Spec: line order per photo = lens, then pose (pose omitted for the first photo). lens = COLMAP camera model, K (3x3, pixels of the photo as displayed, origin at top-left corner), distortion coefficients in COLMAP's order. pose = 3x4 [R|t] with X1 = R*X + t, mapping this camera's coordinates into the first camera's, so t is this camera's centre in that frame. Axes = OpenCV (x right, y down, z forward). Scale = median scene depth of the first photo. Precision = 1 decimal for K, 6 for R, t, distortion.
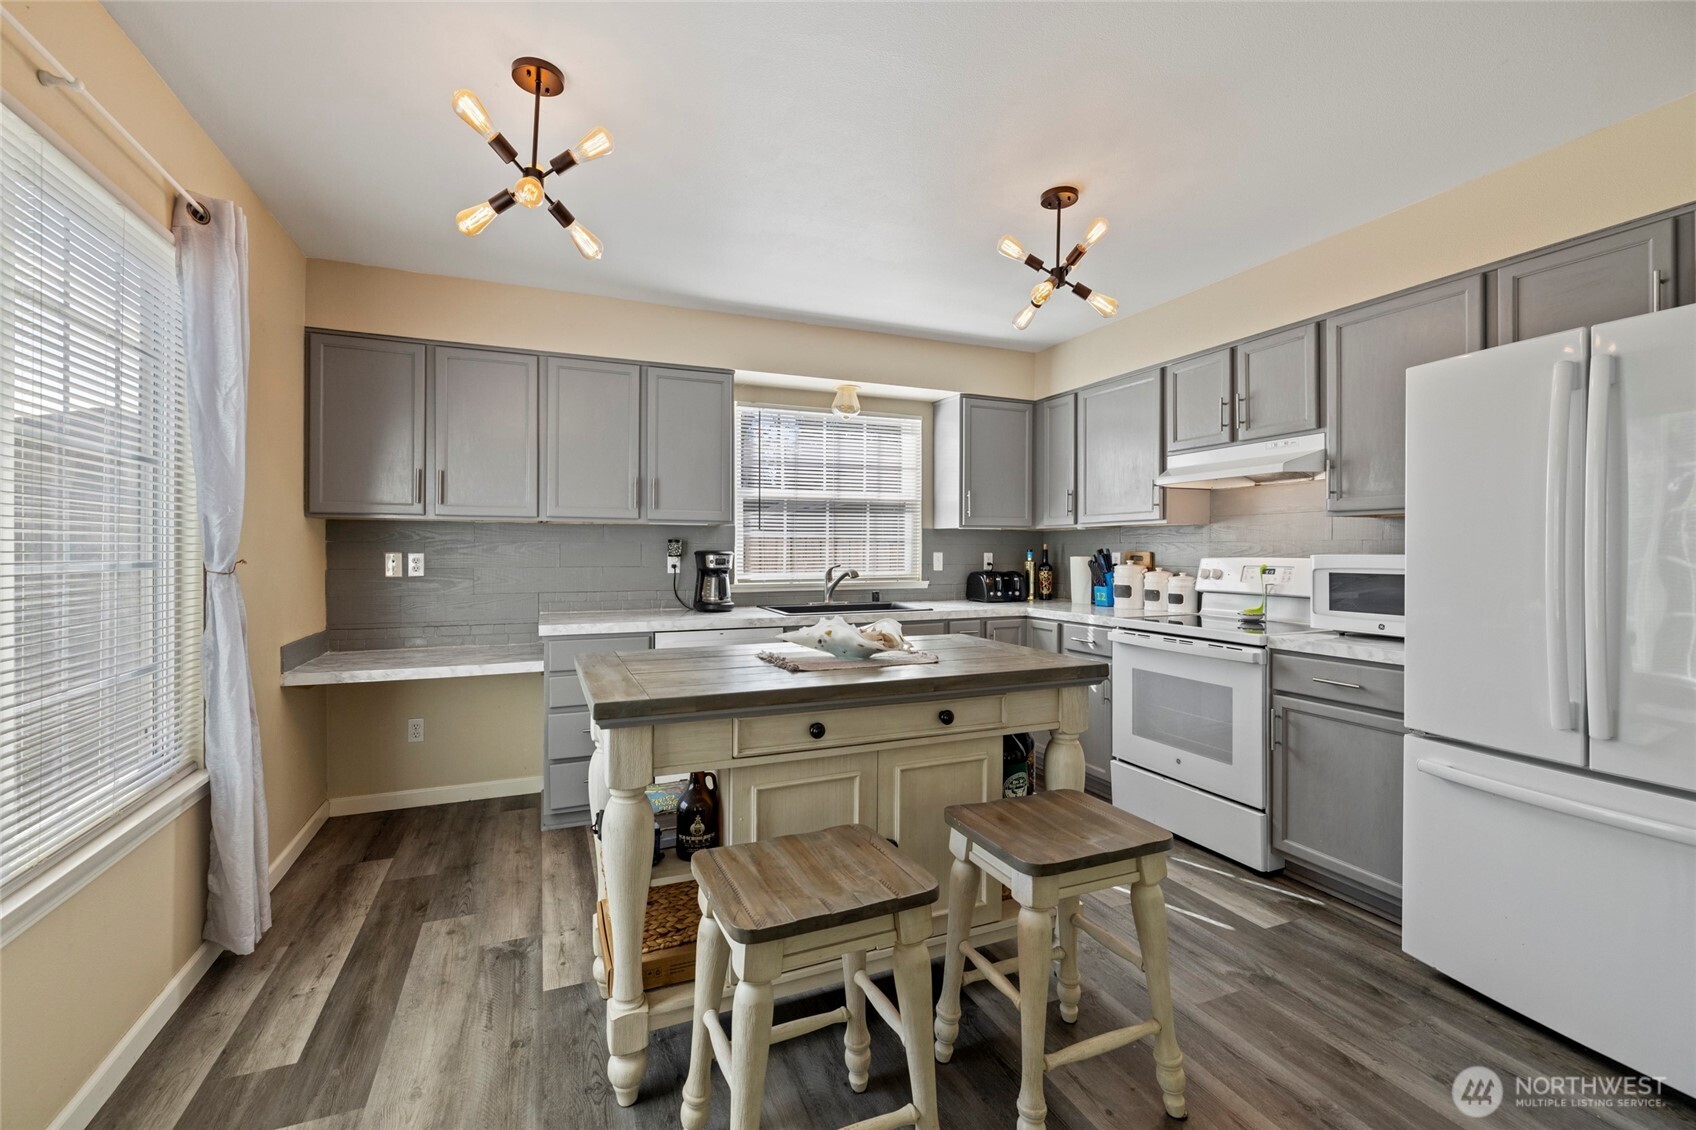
lens RADIAL K [[712.9, 0, 831.3], [0, 712.9, 550.5], [0, 0, 1]] dist [-0.000968, -0.000070]
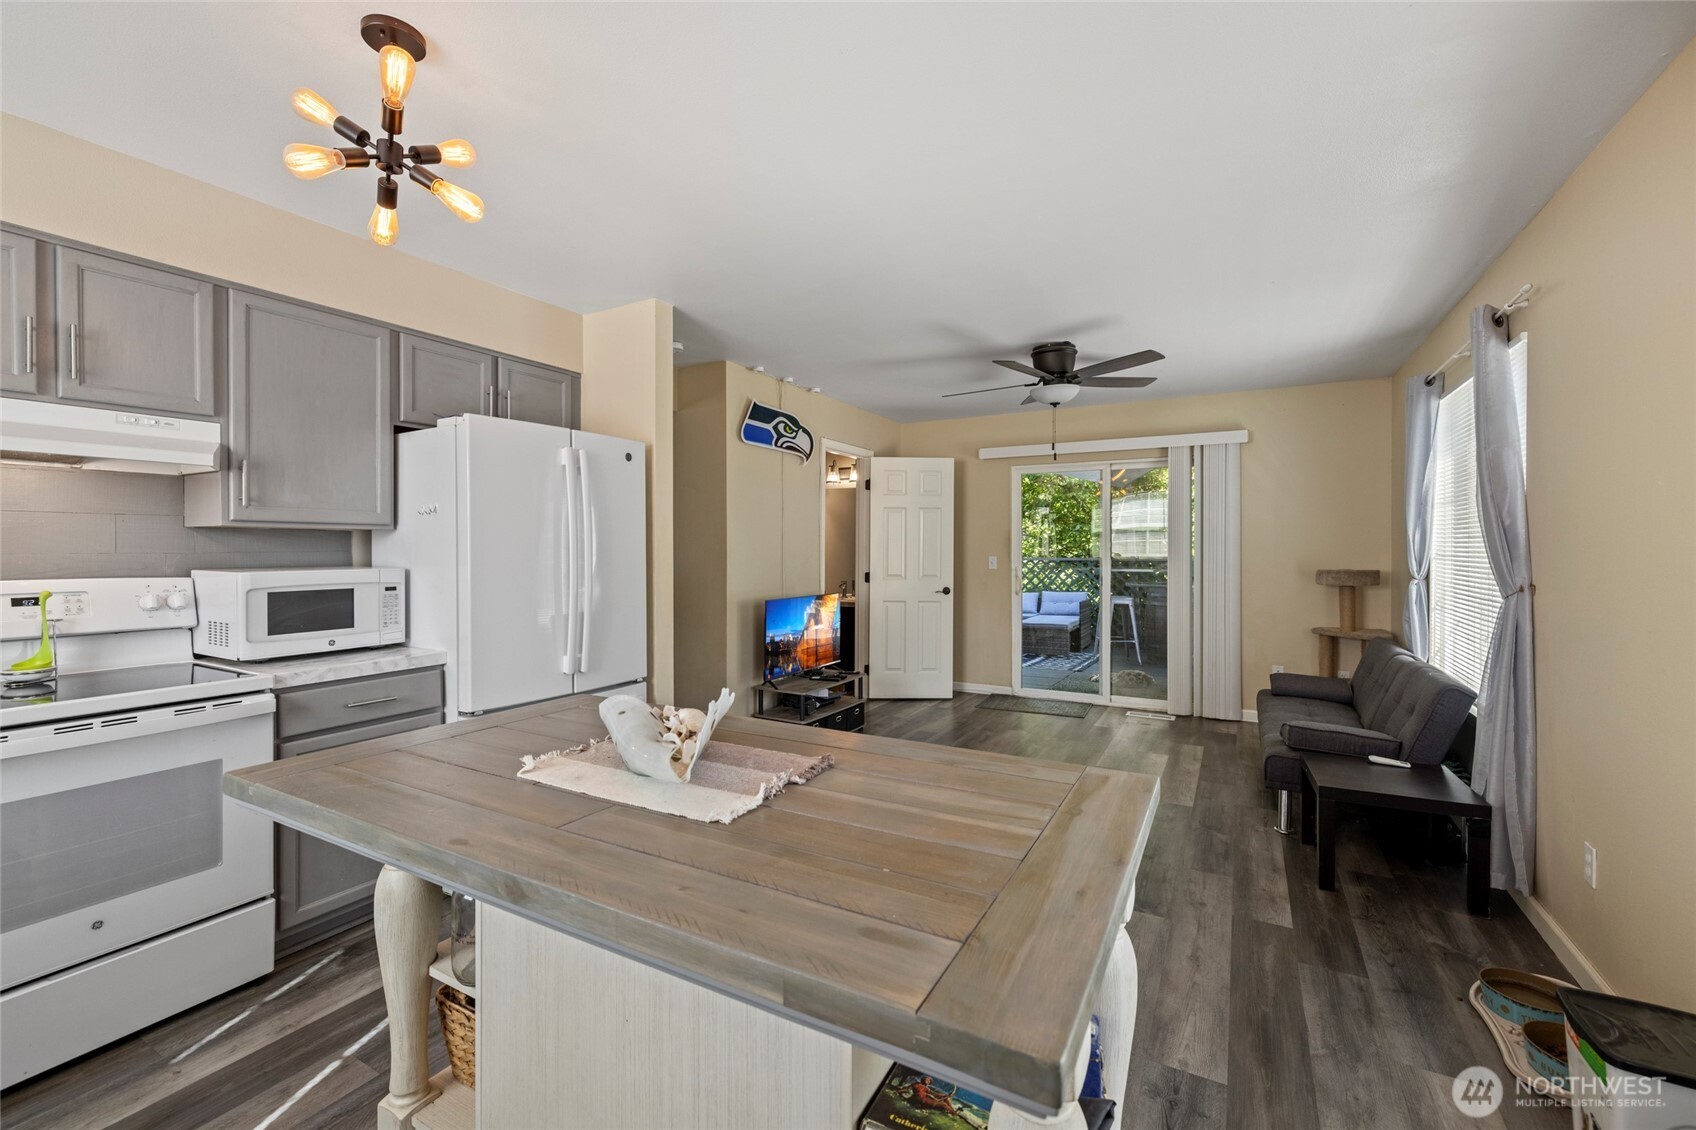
lens RADIAL K [[708.4, 0, 844.7], [0, 708.4, 552.5], [0, 0, 1]] dist [0.000181, -0.000047]
pose [[-0.622041, -0.007453, 0.782950, -0.322122], [-0.002269, 0.999968, 0.007716, -0.020256], [-0.782982, 0.003023, -0.622037, 0.772155]]
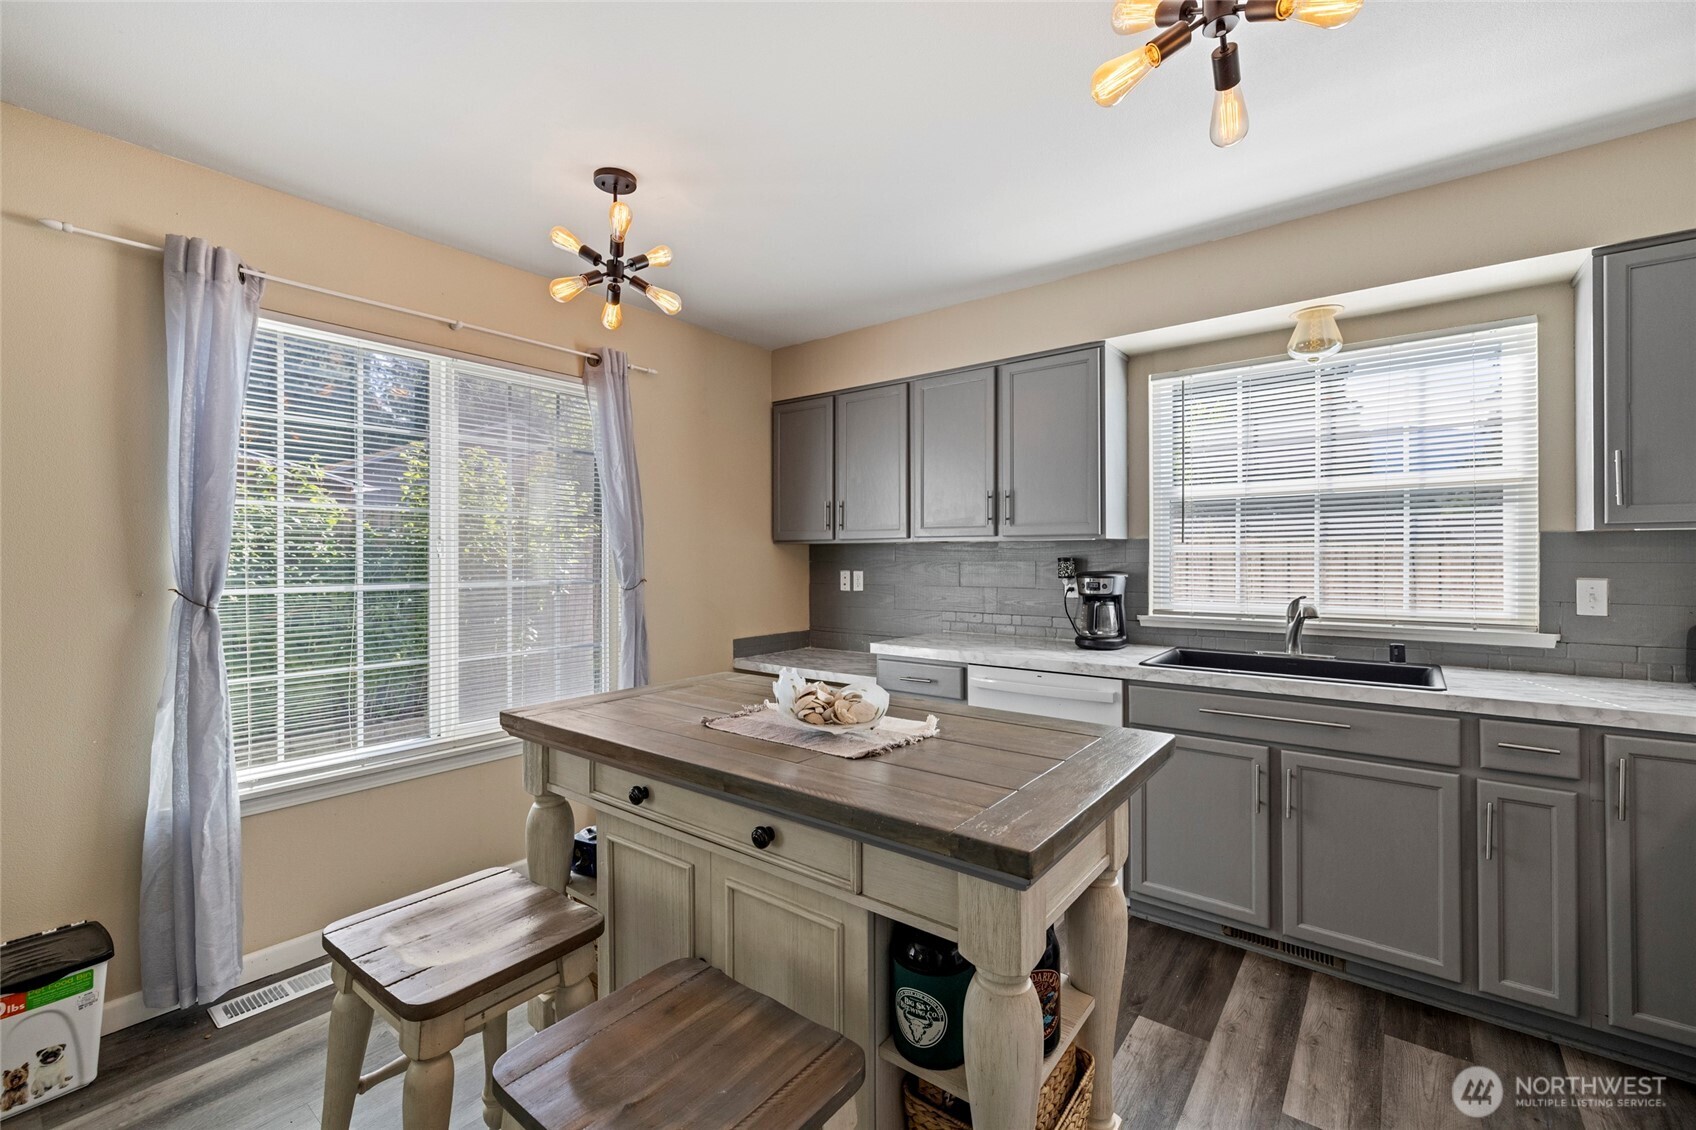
lens RADIAL K [[715.7, 0, 841.4], [0, 715.7, 556.6], [0, 0, 1]] dist [-0.000693, -0.000303]
pose [[0.490000, -0.003298, -0.871716, 0.434260], [0.004346, 0.999990, -0.001340, -0.018956], [0.871712, -0.003132, 0.490009, 0.396104]]
